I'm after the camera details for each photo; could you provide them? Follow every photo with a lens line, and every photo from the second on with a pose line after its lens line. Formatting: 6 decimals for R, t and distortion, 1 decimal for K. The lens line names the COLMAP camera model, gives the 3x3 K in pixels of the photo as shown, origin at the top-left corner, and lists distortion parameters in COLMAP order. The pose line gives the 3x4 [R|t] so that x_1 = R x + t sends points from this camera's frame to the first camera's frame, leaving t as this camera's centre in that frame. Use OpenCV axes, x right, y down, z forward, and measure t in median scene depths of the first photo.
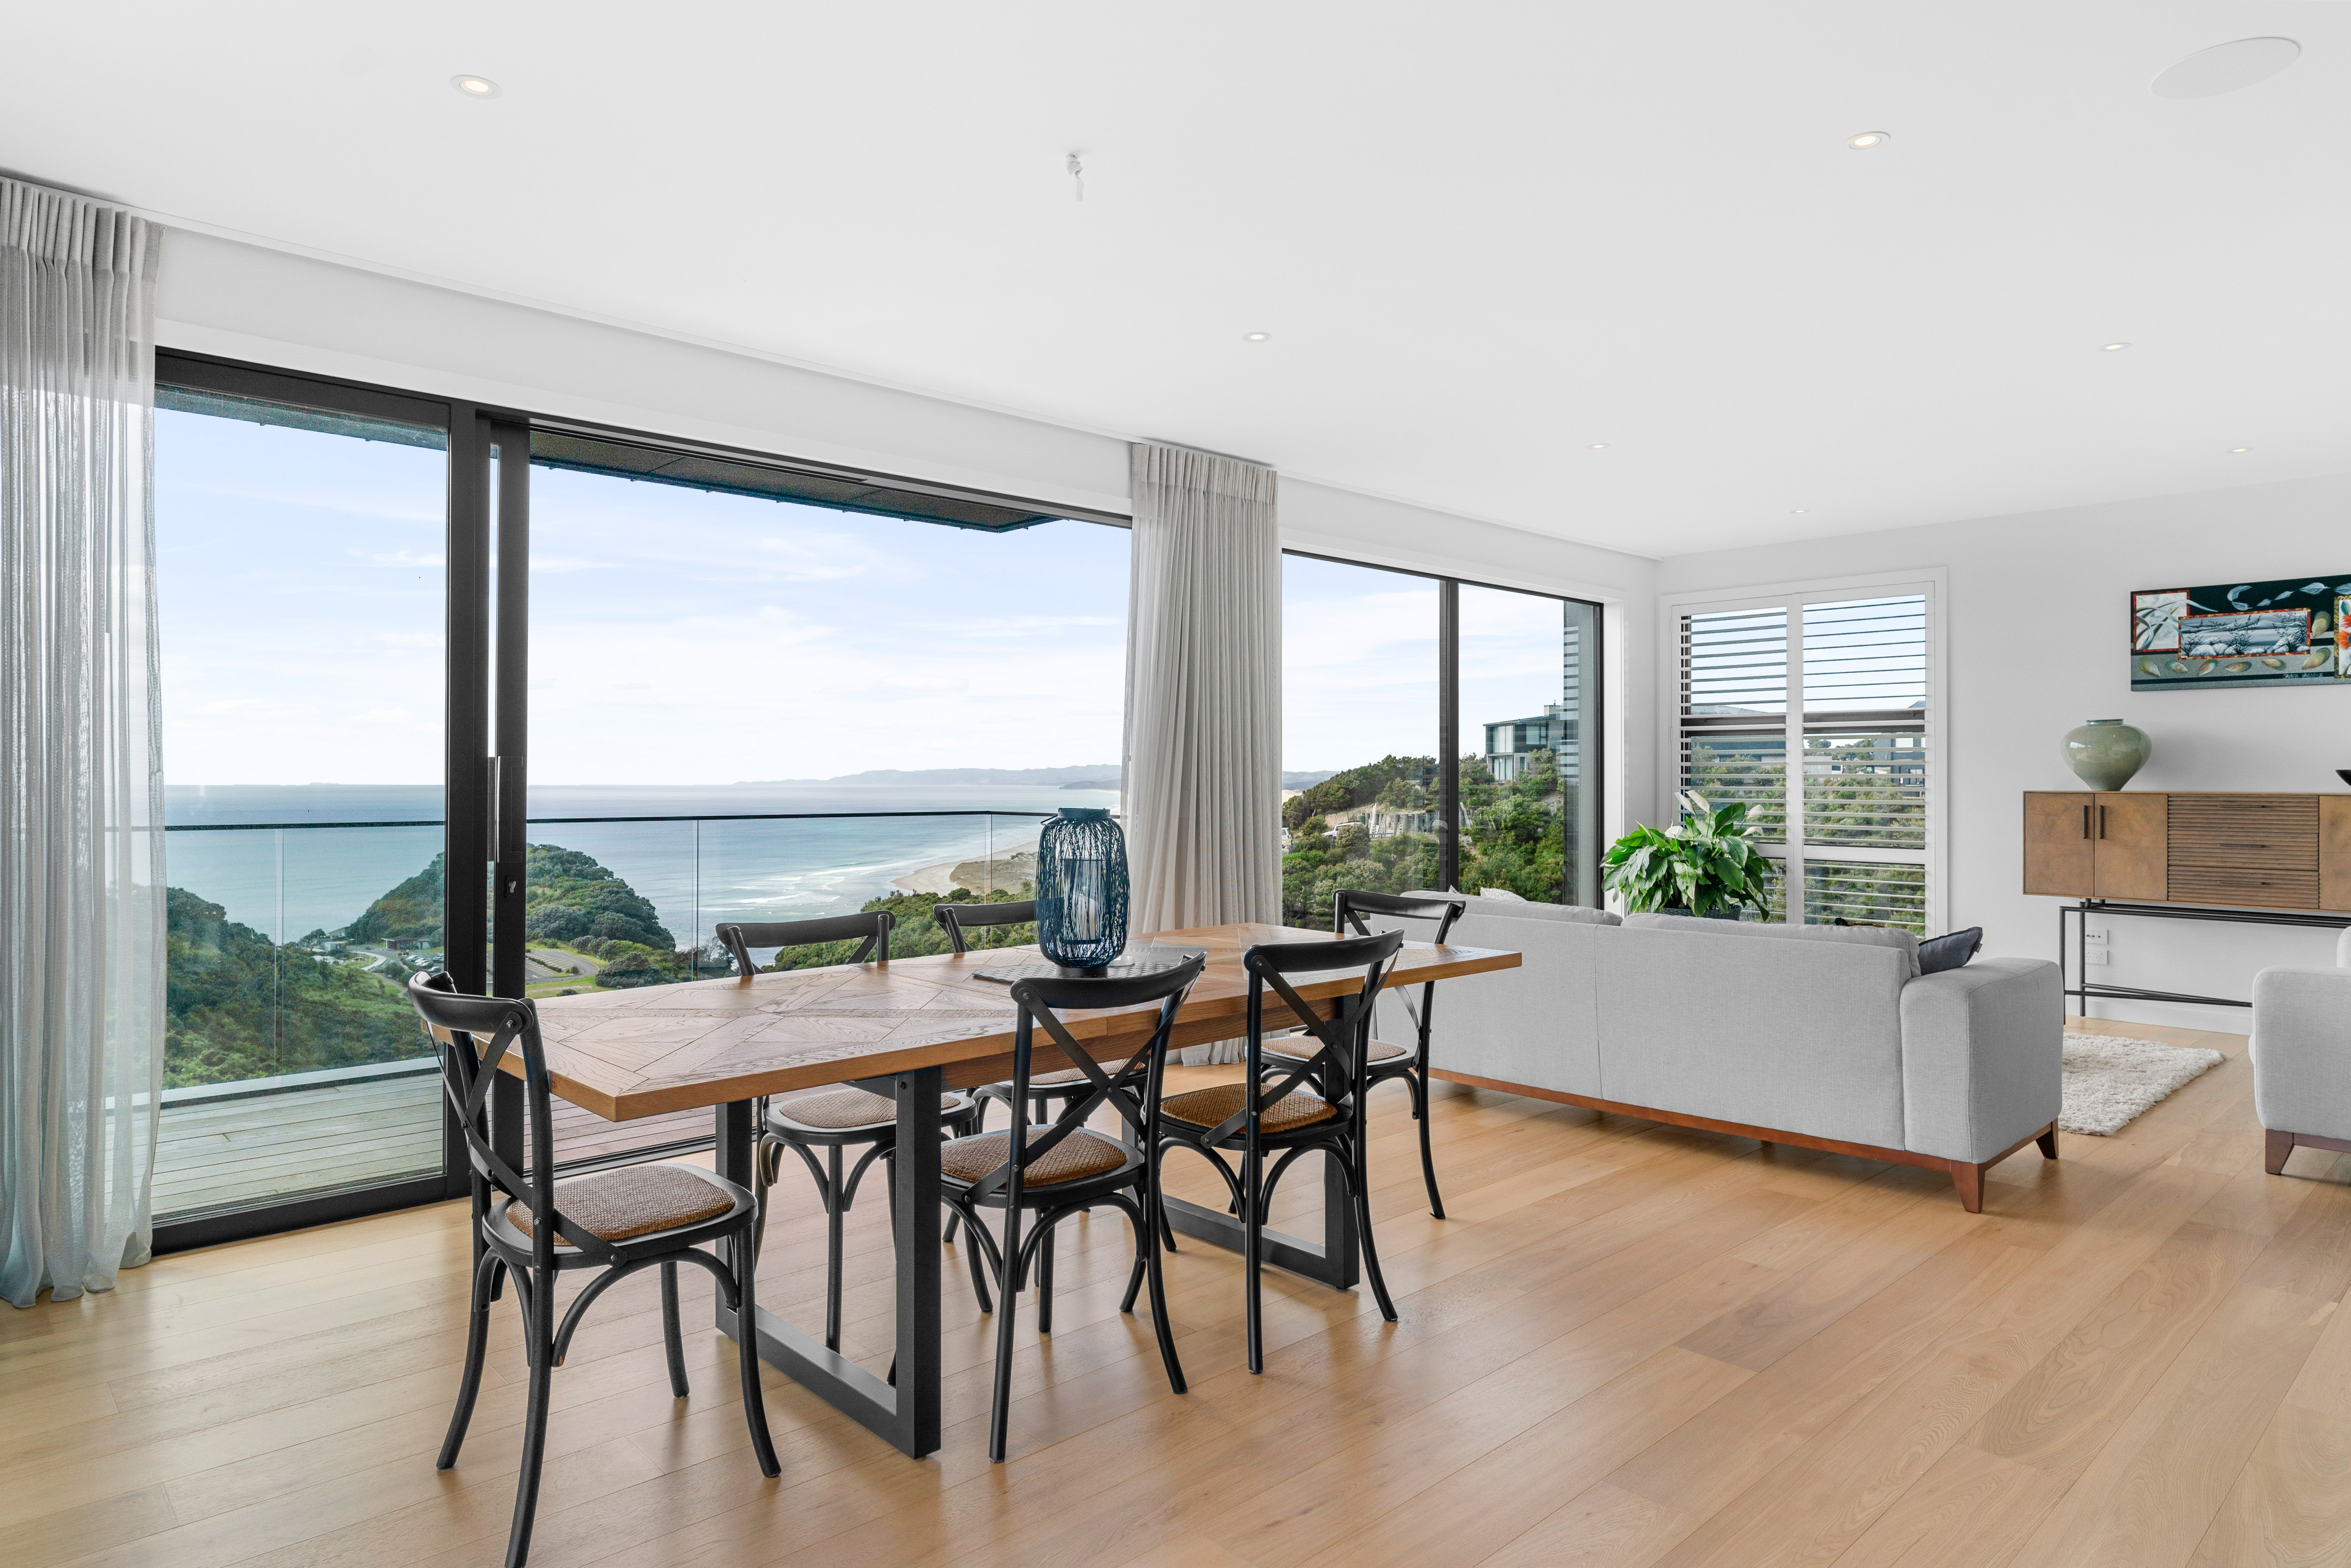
lens RADIAL K [[1367.2, 0, 1173.7], [0, 1367.2, 763.9], [0, 0, 1]] dist [-0.002887, 0.002924]
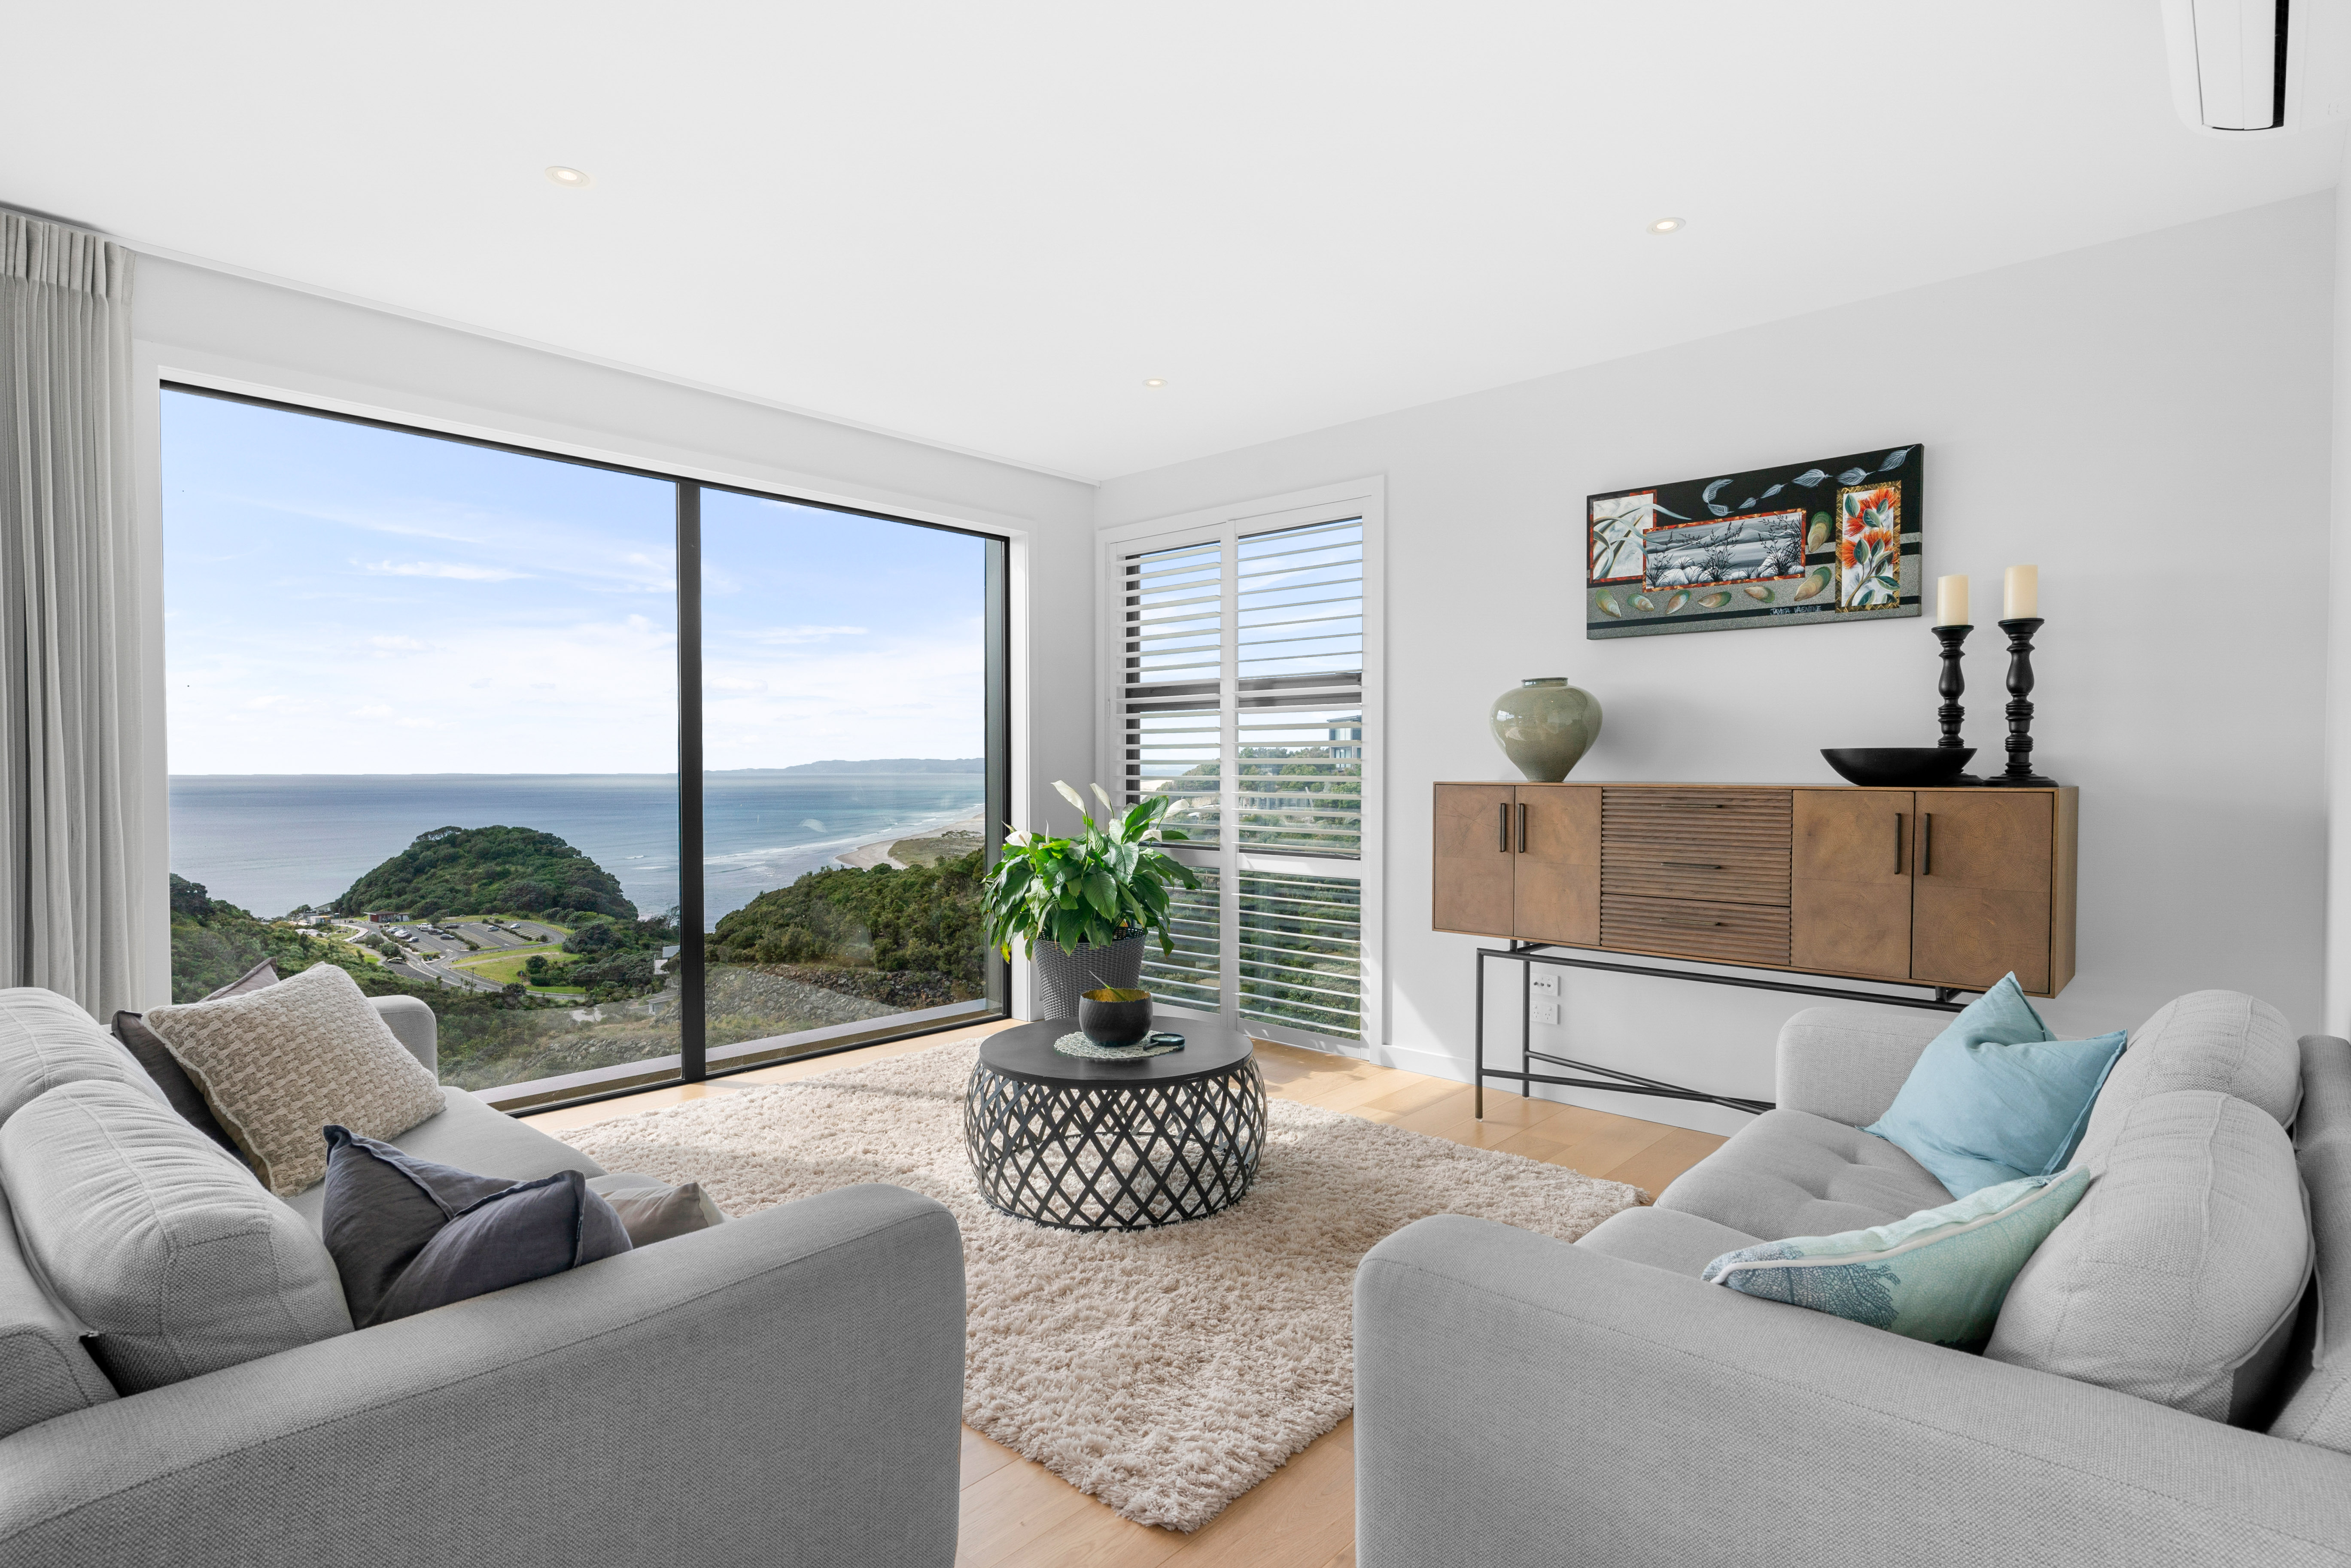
lens RADIAL K [[1175.4, 0, 1175.5], [0, 1175.4, 784.0], [0, 0, 1]] dist [0.001522, 0.000547]
pose [[0.997224, -0.002492, 0.074418, 0.458287], [0.000598, 0.999676, 0.025453, 0.005711], [-0.074458, -0.025338, 0.996902, 0.425025]]
